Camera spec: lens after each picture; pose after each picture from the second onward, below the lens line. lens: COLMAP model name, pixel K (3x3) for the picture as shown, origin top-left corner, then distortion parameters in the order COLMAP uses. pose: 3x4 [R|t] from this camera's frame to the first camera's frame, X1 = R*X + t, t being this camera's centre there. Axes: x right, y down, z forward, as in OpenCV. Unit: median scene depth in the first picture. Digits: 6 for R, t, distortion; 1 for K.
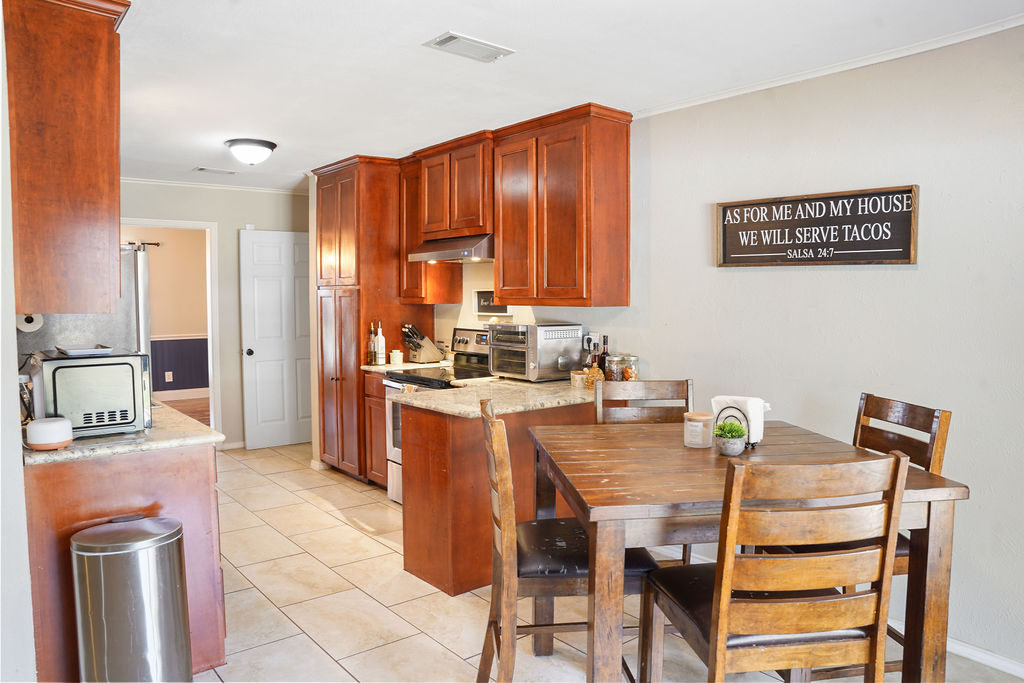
lens RADIAL K [[703.8, 0, 513.0], [0, 703.8, 346.7], [0, 0, 1]] dist [-0.170859, 0.127417]
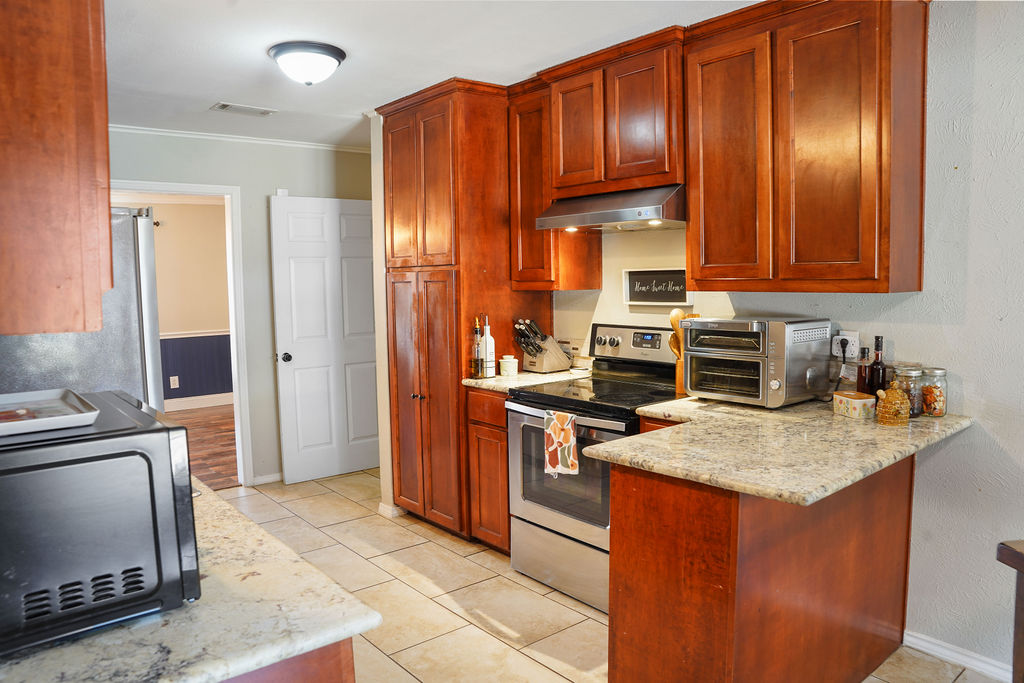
lens RADIAL K [[703.8, 0, 513.0], [0, 703.8, 346.7], [0, 0, 1]] dist [-0.170859, 0.127417]
pose [[0.999839, -0.017048, 0.005651, -0.170247], [0.016919, 0.999612, 0.022127, -0.020399], [-0.006026, -0.022027, 0.999739, 0.292525]]
